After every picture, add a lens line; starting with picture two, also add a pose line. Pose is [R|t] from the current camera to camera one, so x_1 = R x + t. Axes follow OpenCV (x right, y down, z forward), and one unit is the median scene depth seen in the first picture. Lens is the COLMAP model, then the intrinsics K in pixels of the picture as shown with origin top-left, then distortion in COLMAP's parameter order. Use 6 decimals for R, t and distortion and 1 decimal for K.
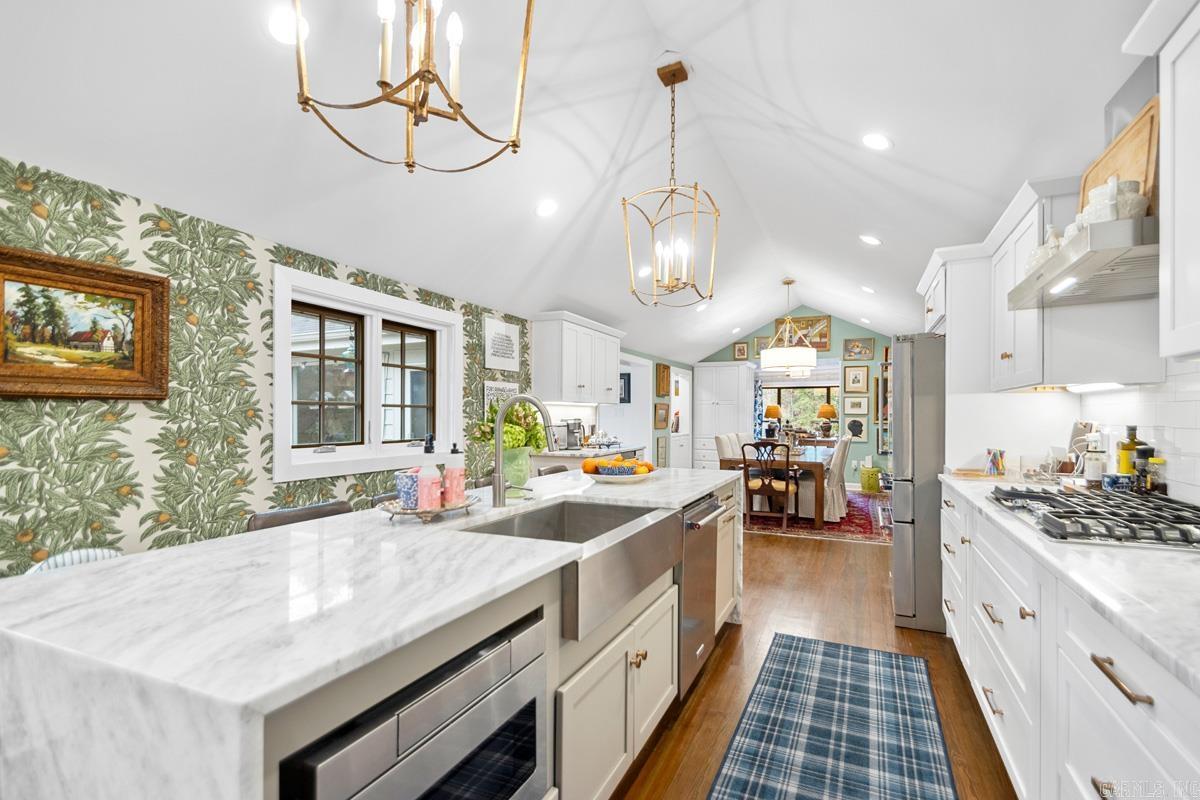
lens RADIAL K [[564.1, 0, 604.9], [0, 564.1, 416.5], [0, 0, 1]] dist [0.037741, -0.014633]
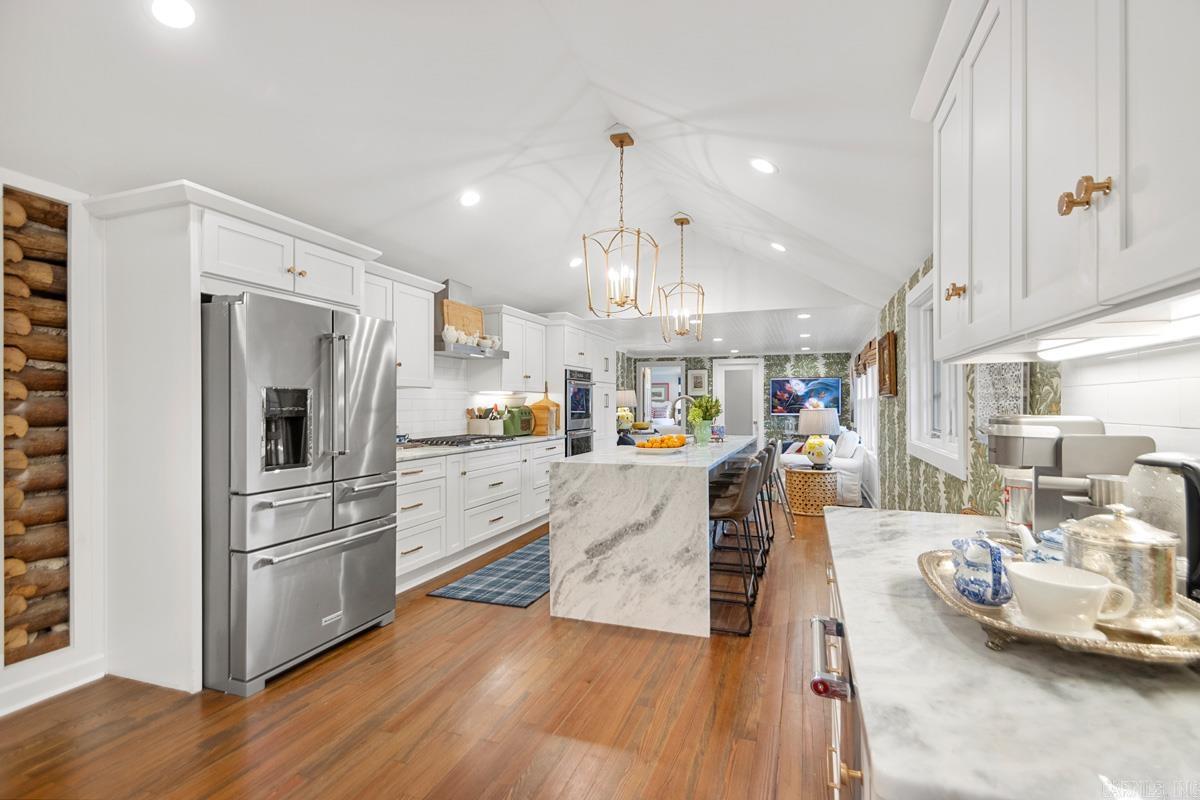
lens RADIAL K [[564.1, 0, 613.3], [0, 564.1, 399.5], [0, 0, 1]] dist [0.037741, -0.014633]
pose [[-0.996092, 0.000671, -0.088320, 0.257674], [0.001172, 0.999984, -0.005616, -0.006298], [0.088315, -0.005698, -0.996076, 2.336582]]
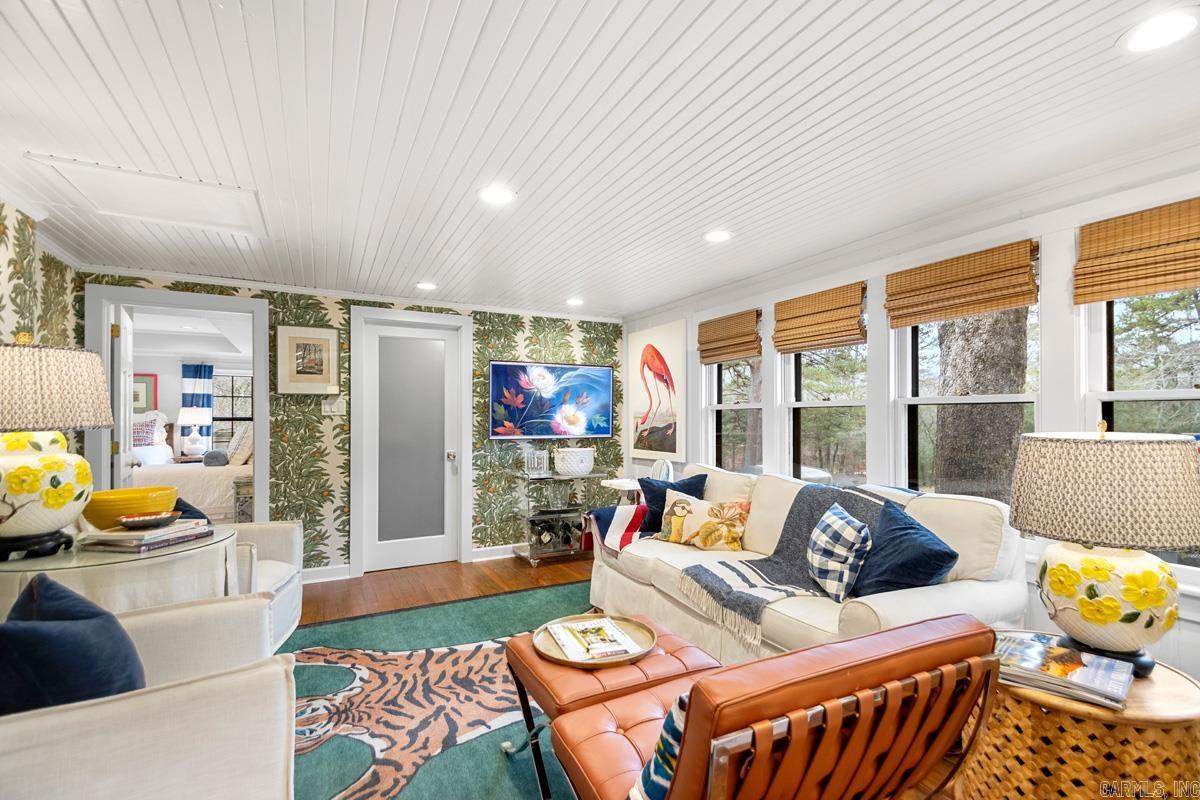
lens RADIAL K [[564.1, 0, 616.1], [0, 564.1, 415.0], [0, 0, 1]] dist [0.037741, -0.014633]
pose [[-0.615608, -0.001056, -0.788052, 0.033925], [-0.000900, 0.999999, -0.000637, 0.000523], [0.788052, 0.000317, -0.615609, 0.182366]]
